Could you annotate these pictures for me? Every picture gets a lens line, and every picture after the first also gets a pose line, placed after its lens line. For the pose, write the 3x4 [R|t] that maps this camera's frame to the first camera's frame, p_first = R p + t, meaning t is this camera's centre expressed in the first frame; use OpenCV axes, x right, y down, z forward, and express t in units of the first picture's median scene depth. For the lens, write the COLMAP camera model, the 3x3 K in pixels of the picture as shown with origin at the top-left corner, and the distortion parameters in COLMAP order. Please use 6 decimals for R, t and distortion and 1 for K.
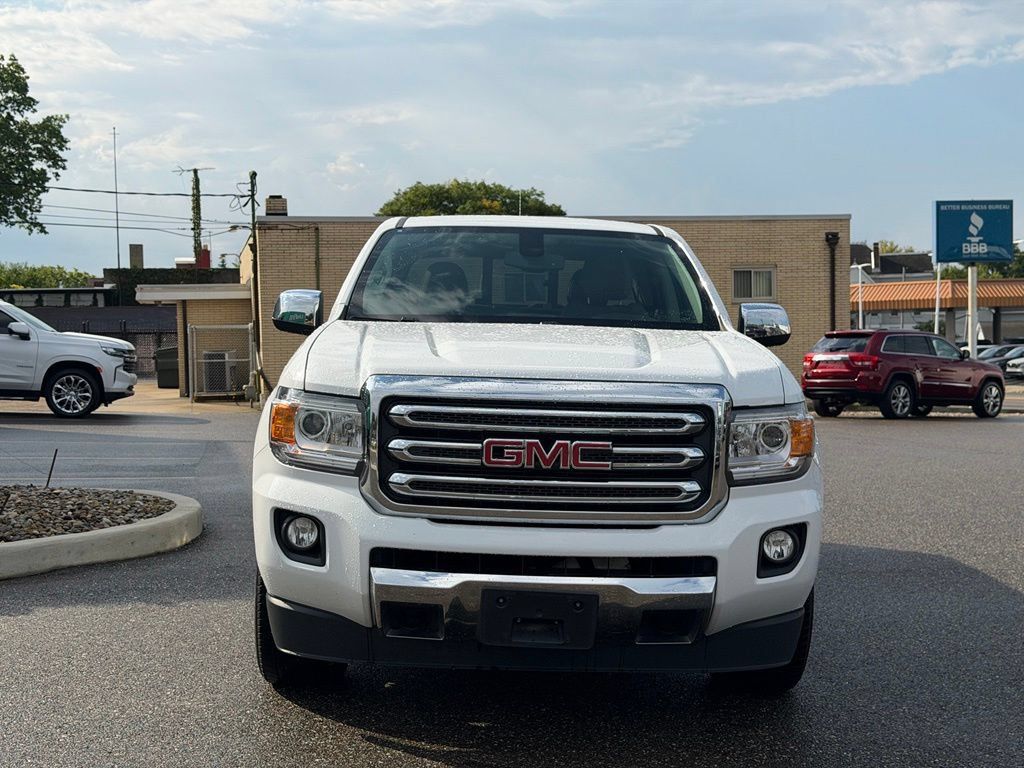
lens RADIAL K [[1391.9, 0, 518.1], [0, 1391.9, 386.9], [0, 0, 1]] dist [0.041448, 0.000000]
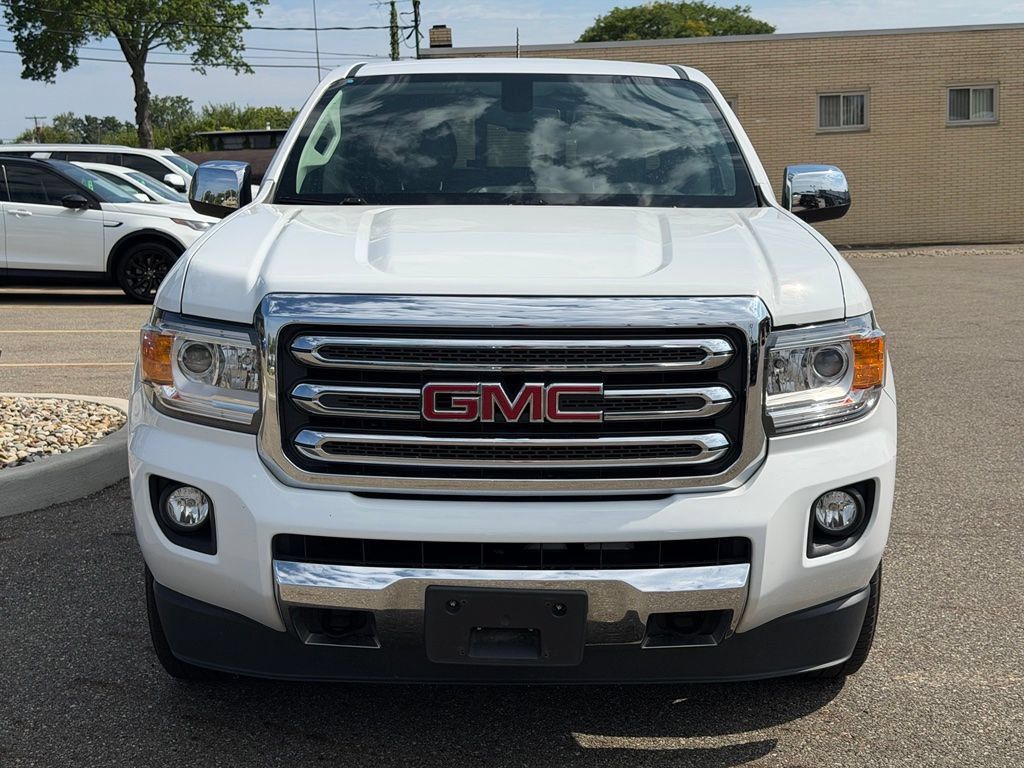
lens RADIAL K [[1391.9, 0, 540.6], [0, 1391.9, 386.9], [0, 0, 1]] dist [0.041448, 0.000000]
pose [[0.999637, -0.019185, -0.018906, 0.048049], [0.021168, 0.993597, 0.110980, -0.037817], [0.016656, -0.111340, 0.993643, 0.285007]]
